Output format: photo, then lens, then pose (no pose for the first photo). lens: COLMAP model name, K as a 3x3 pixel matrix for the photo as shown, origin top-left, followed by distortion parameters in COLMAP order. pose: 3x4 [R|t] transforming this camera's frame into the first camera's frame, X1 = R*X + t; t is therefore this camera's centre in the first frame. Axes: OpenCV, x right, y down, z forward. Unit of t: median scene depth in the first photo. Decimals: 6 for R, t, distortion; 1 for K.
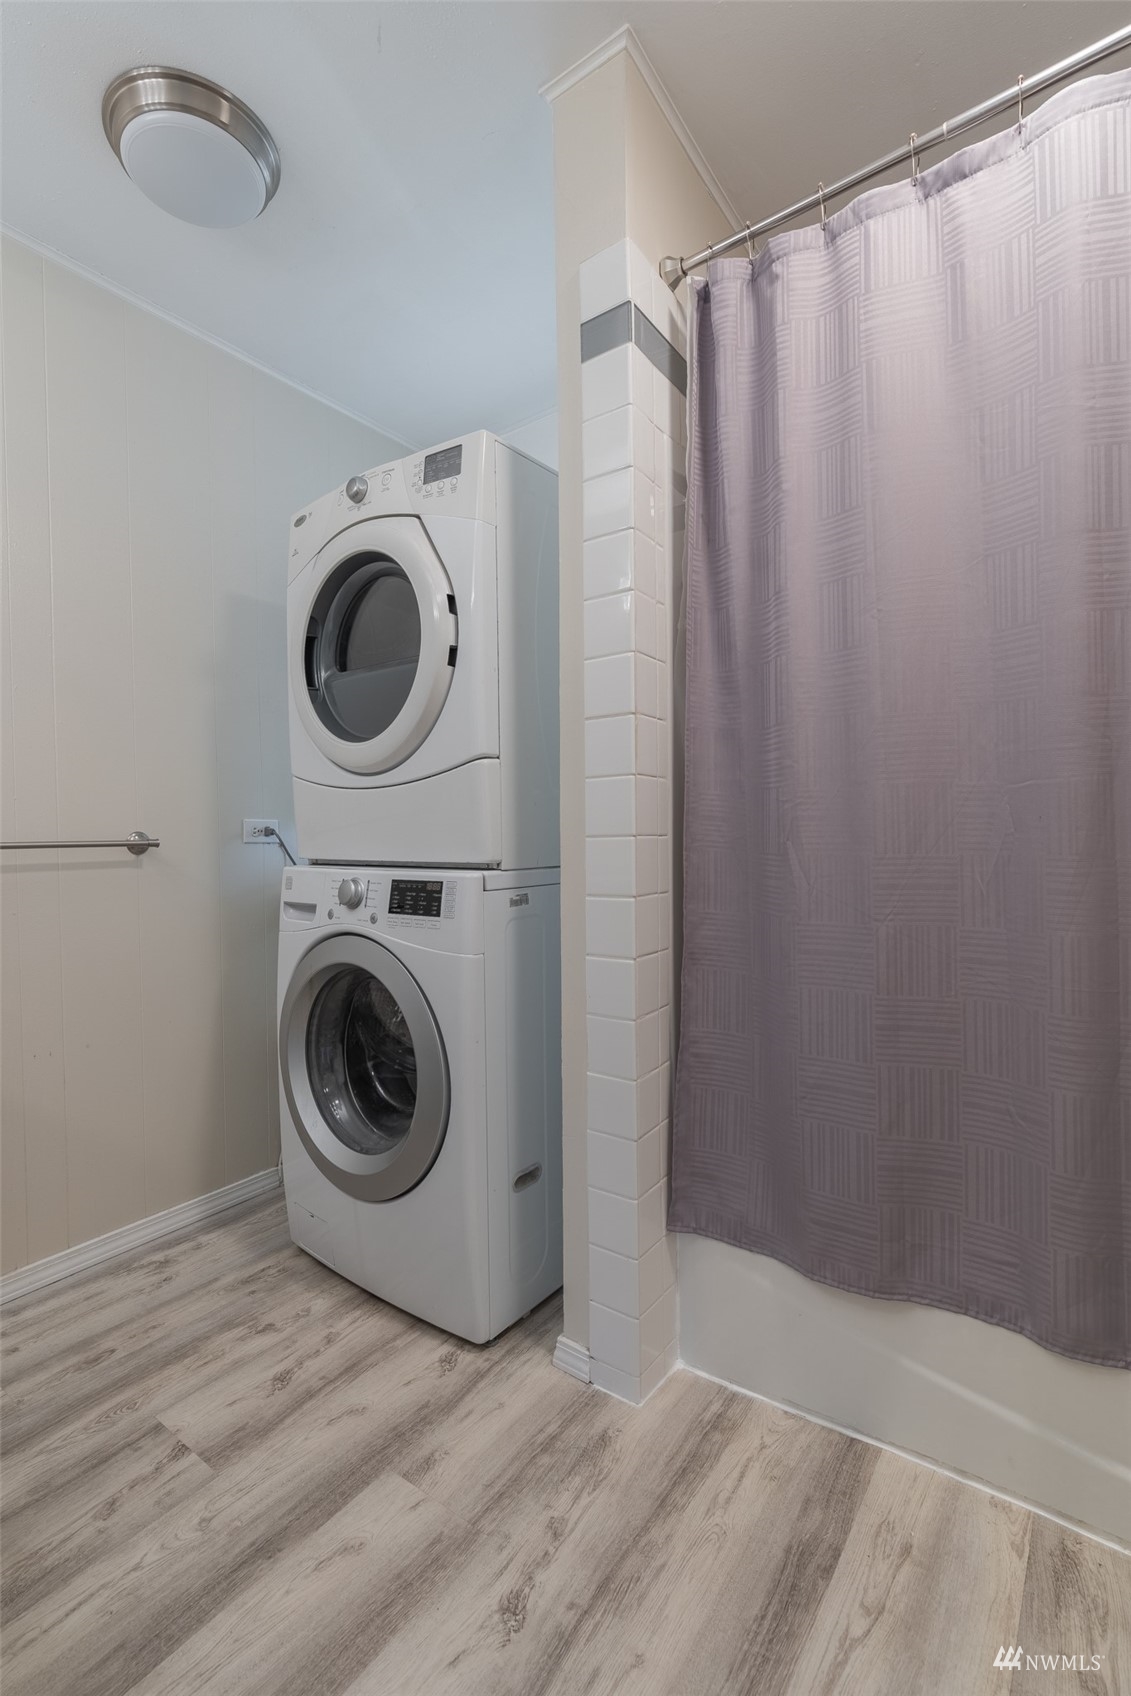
lens RADIAL K [[770.1, 0, 565.5], [0, 770.1, 848.0], [0, 0, 1]] dist [-0.005514, 0.002264]
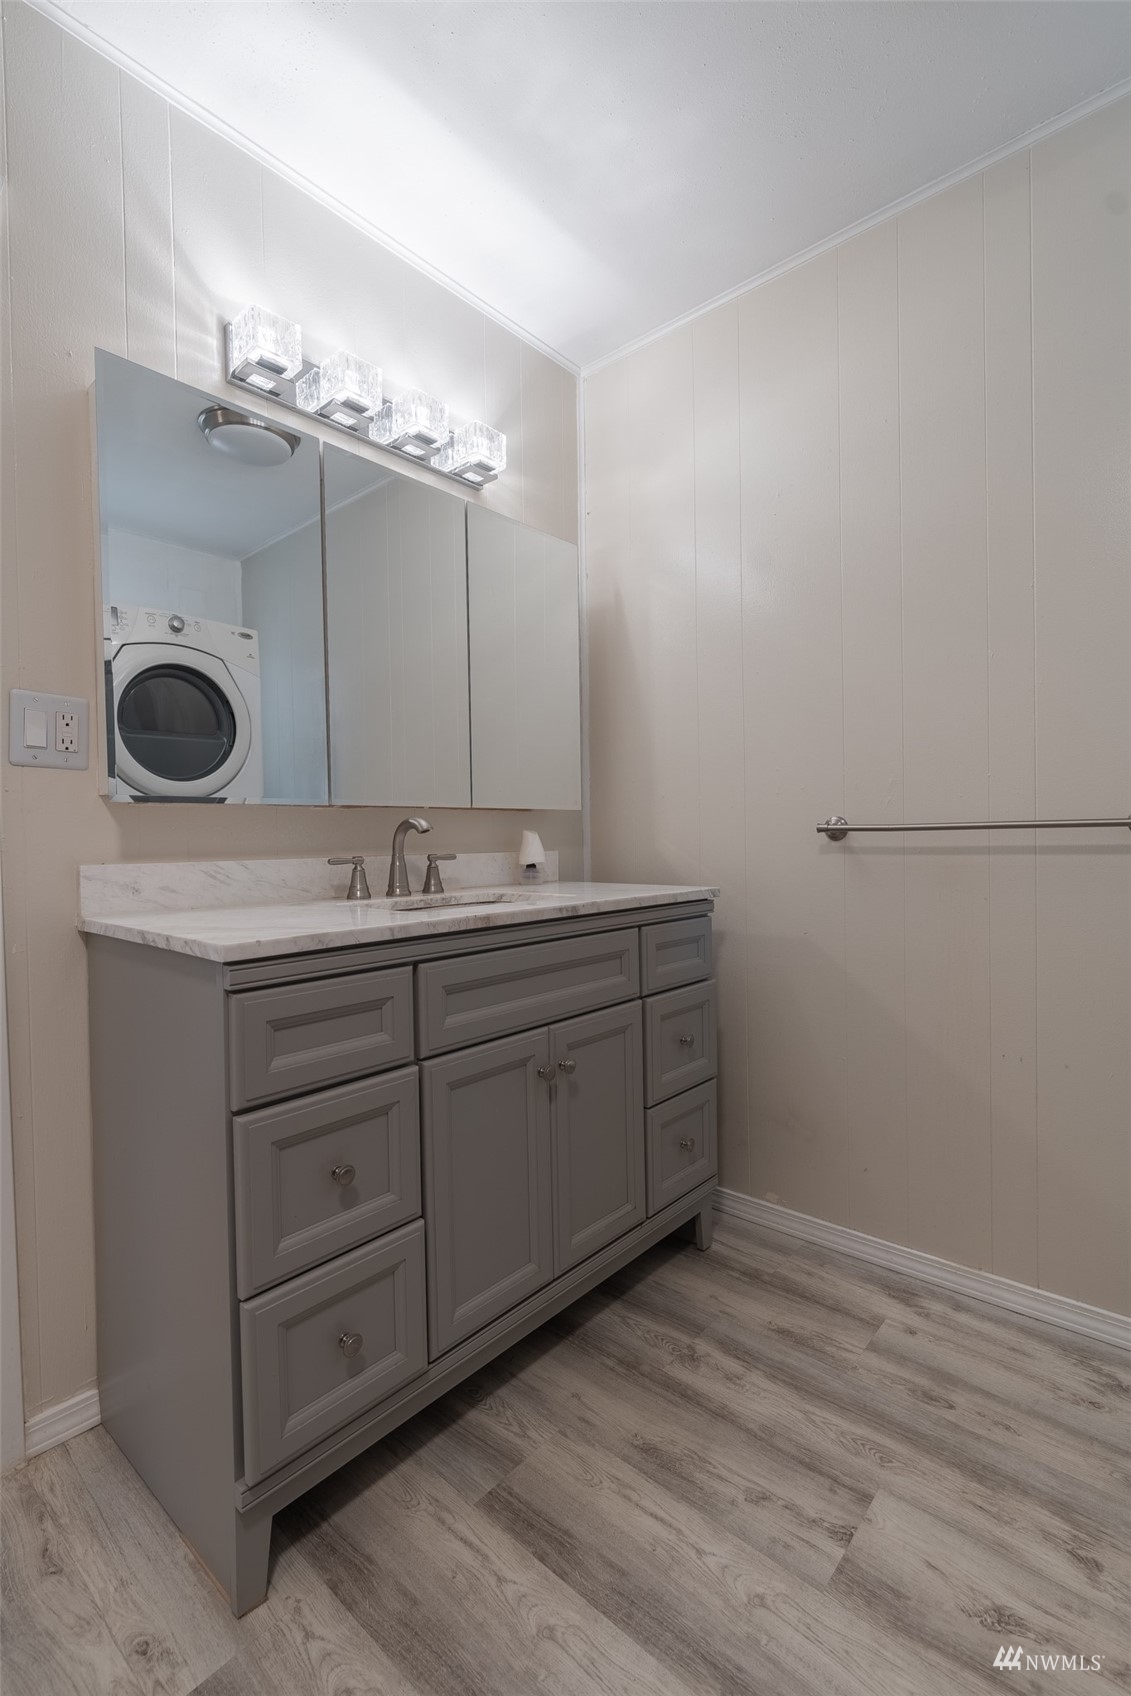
lens RADIAL K [[770.1, 0, 565.5], [0, 770.1, 848.0], [0, 0, 1]] dist [-0.005514, 0.002264]
pose [[-0.089583, 0.031001, -0.995497, 0.332261], [0.007181, 0.999510, 0.030479, -0.011328], [0.995954, -0.004419, -0.089761, 0.714559]]
